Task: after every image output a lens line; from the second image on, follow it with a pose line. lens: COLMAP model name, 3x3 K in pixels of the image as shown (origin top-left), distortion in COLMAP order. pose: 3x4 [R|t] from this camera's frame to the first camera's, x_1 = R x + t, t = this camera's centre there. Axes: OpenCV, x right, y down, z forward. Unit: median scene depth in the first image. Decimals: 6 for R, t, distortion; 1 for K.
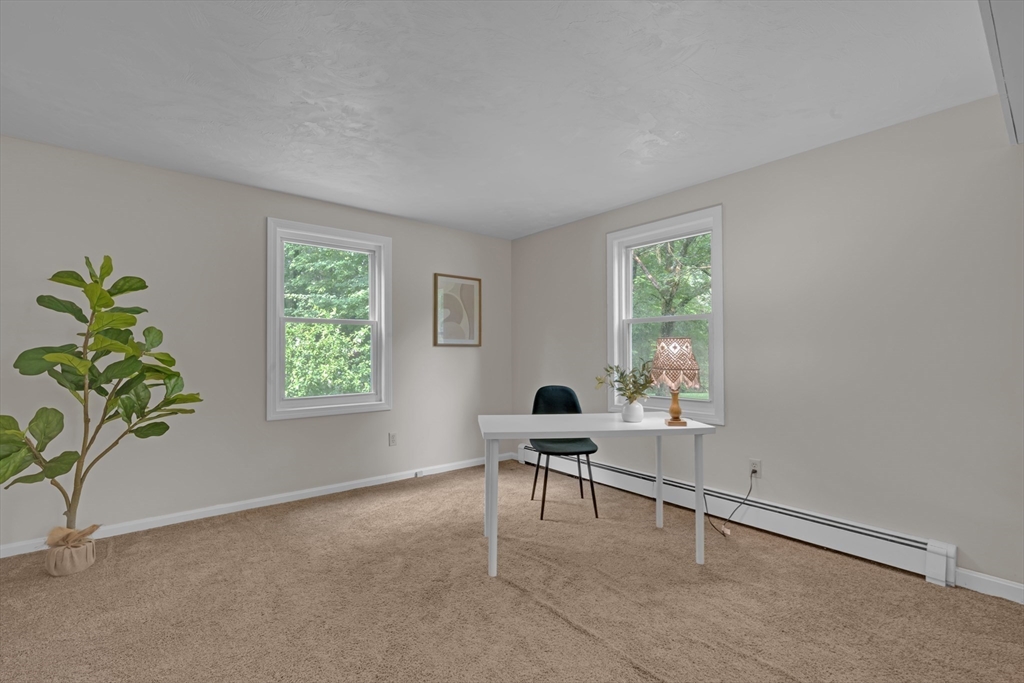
lens RADIAL K [[451.4, 0, 530.0], [0, 451.4, 354.5], [0, 0, 1]] dist [-0.002408, -0.000701]
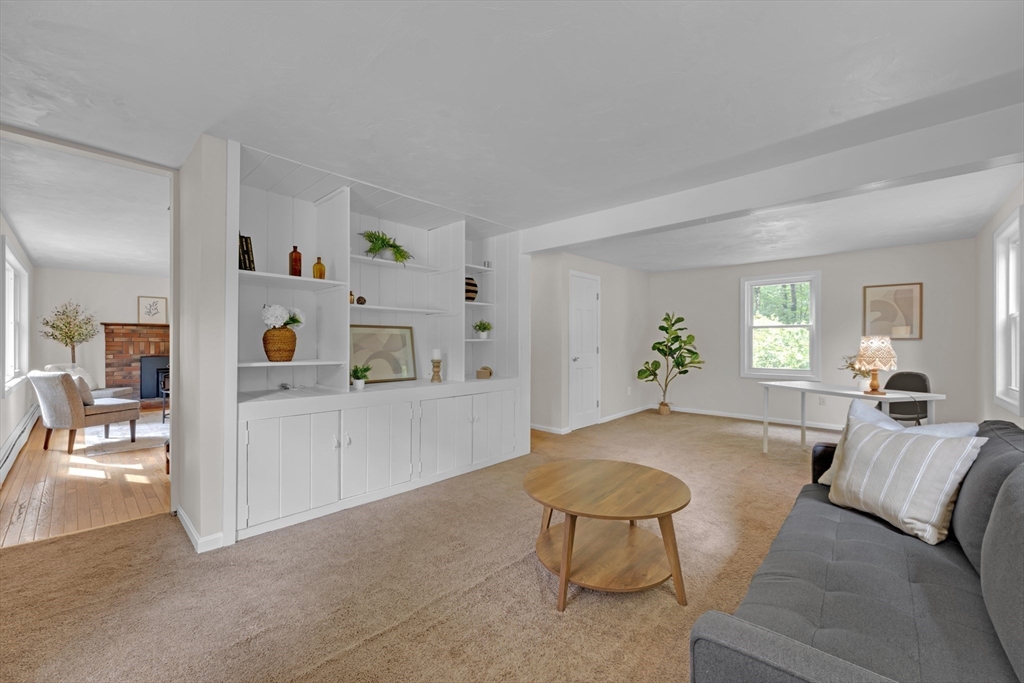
lens RADIAL K [[404.5, 0, 512.0], [0, 404.5, 341.5], [0, 0, 1]] dist [0.001567, 0.000407]
pose [[0.116880, -0.000884, -0.993146, 1.524856], [-0.005806, 0.999982, -0.001573, -0.010121], [0.993129, 0.005950, 0.116872, -0.345255]]
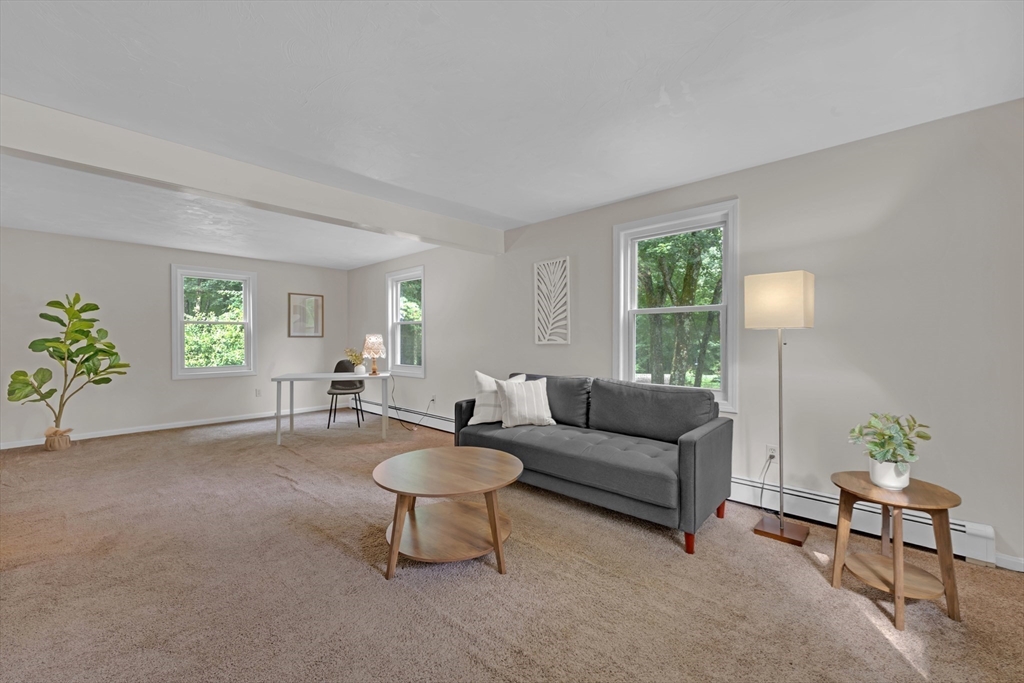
lens RADIAL K [[404.5, 0, 512.0], [0, 404.5, 341.5], [0, 0, 1]] dist [0.001567, 0.000407]
pose [[0.994141, -0.001481, 0.108080, 0.763538], [0.001528, 0.999999, -0.000352, -0.001287], [-0.108079, 0.000515, 0.994142, -0.971479]]
